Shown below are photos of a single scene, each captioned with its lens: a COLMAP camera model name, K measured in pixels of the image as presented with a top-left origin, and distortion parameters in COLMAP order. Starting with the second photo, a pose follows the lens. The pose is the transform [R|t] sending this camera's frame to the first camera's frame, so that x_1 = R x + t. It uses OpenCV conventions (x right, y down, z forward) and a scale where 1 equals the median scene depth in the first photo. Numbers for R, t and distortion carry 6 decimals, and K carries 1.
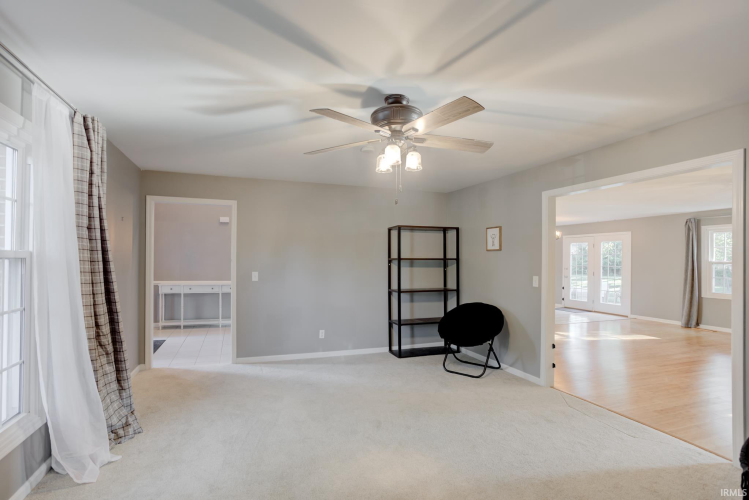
lens RADIAL K [[362.2, 0, 364.6], [0, 362.2, 258.9], [0, 0, 1]] dist [-0.053835, 0.026279]
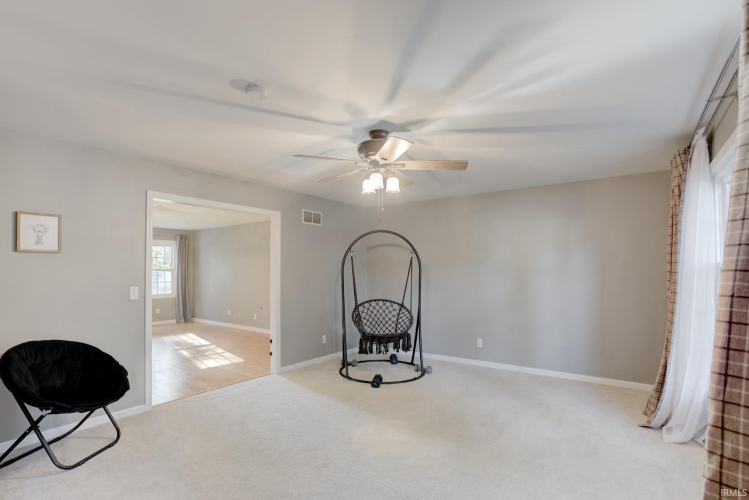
lens RADIAL K [[362.2, 0, 364.6], [0, 362.2, 258.9], [0, 0, 1]] dist [-0.053835, 0.026279]
pose [[-0.556086, 0.018819, 0.830912, -0.611894], [-0.007057, 0.999601, -0.027363, 0.002657], [-0.831095, -0.021080, -0.555731, 1.196918]]
